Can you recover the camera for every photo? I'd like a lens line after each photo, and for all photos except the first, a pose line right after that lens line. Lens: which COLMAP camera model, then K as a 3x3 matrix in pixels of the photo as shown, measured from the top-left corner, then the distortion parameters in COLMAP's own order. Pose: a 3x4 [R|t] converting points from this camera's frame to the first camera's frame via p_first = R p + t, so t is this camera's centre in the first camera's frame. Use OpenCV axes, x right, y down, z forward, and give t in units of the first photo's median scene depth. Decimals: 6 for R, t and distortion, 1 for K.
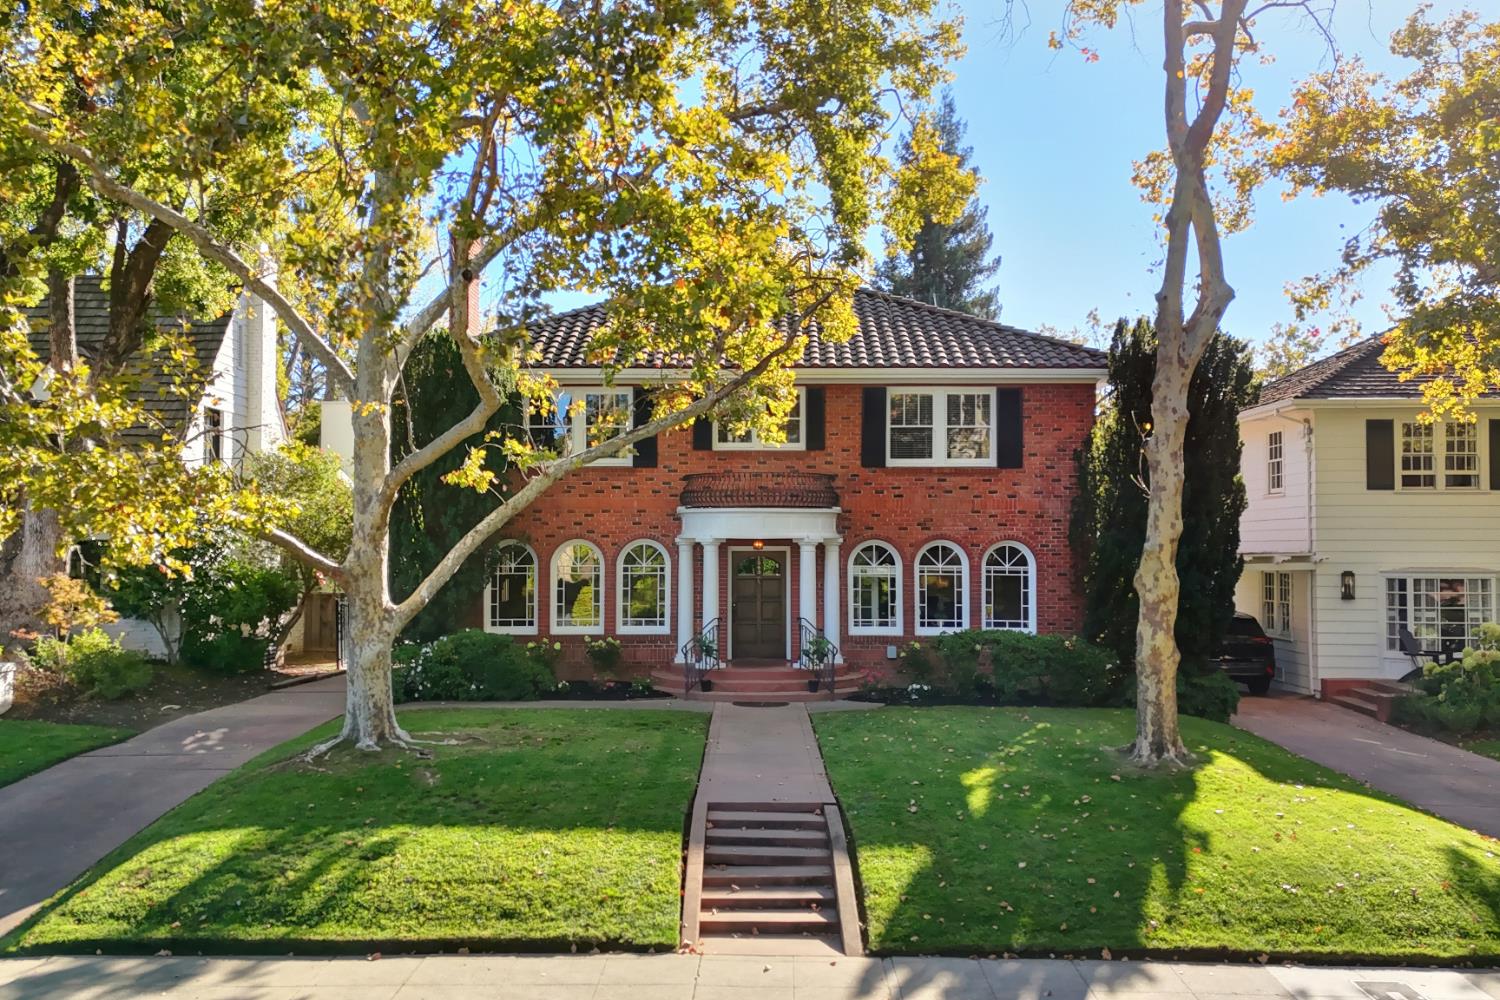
lens RADIAL K [[1347.0, 0, 750.0], [0, 1347.0, 500.0], [0, 0, 1]] dist [0.062846, -0.023818]
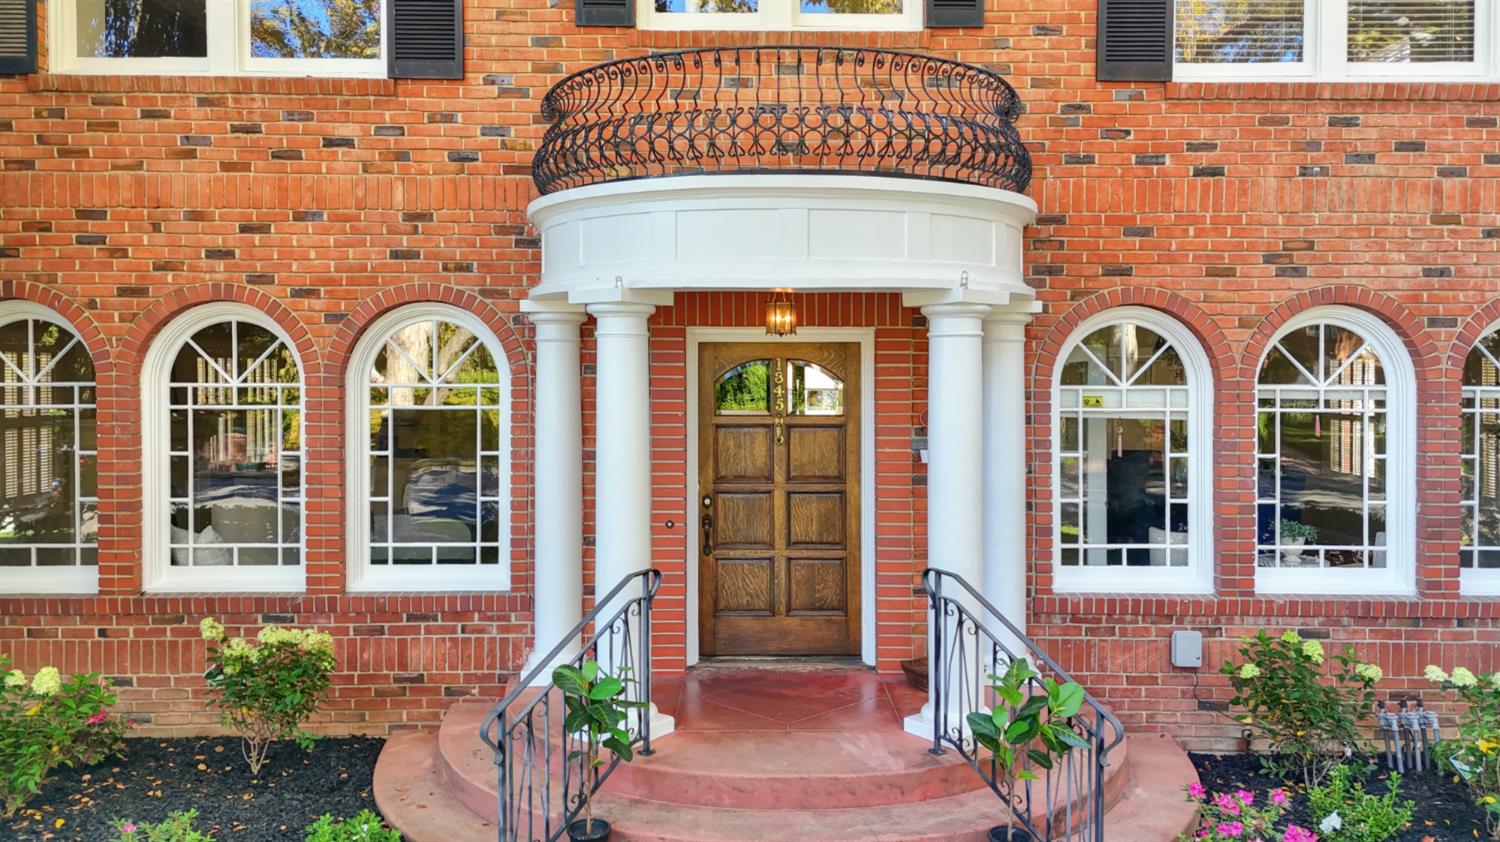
lens RADIAL K [[1110.7, 0, 746.0], [0, 1110.7, 382.9], [0, 0, 1]] dist [0.007165, 0.002787]
pose [[0.999951, -0.000467, 0.009899, -0.004611], [-0.000014, 0.998821, 0.048552, 0.036627], [-0.009910, -0.048549, 0.998772, 0.763922]]
